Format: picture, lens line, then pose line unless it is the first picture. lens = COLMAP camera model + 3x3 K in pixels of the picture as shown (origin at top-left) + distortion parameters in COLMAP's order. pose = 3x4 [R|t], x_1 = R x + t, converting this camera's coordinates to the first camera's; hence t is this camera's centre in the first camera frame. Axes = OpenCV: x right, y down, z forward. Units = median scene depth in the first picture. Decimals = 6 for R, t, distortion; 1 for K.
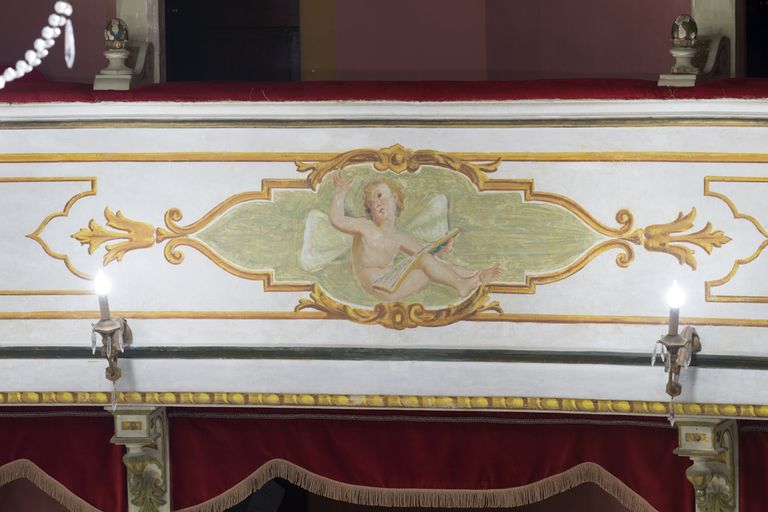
lens RADIAL K [[3368.1, 0, 382.1], [0, 3368.1, 250.8], [0, 0, 1]] dist [0.981604, 0.000000]
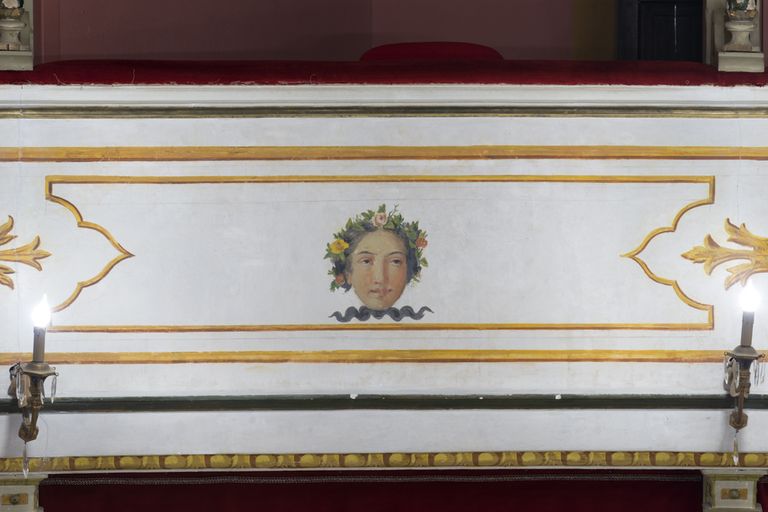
lens RADIAL K [[4128.5, 0, 383.5], [0, 4128.5, 254.5], [0, 0, 1]] dist [0.243078, 0.000000]
pose [[0.954615, -0.008999, 0.297706, -0.288144], [0.010015, 0.999948, -0.001890, -0.002251], [-0.297674, 0.004786, 0.954656, 0.065832]]
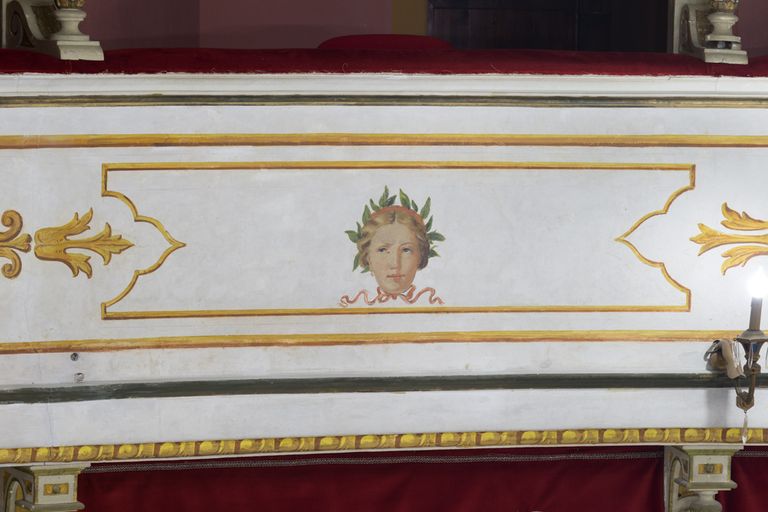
lens RADIAL K [[4381.6, 0, 383.1], [0, 4381.6, 250.3], [0, 0, 1]] dist [1.066387, 0.000000]
pose [[0.803208, -0.014724, 0.595516, -0.626796], [0.016481, 0.999861, 0.002492, -0.004341], [-0.595470, 0.007813, 0.803339, 0.146393]]
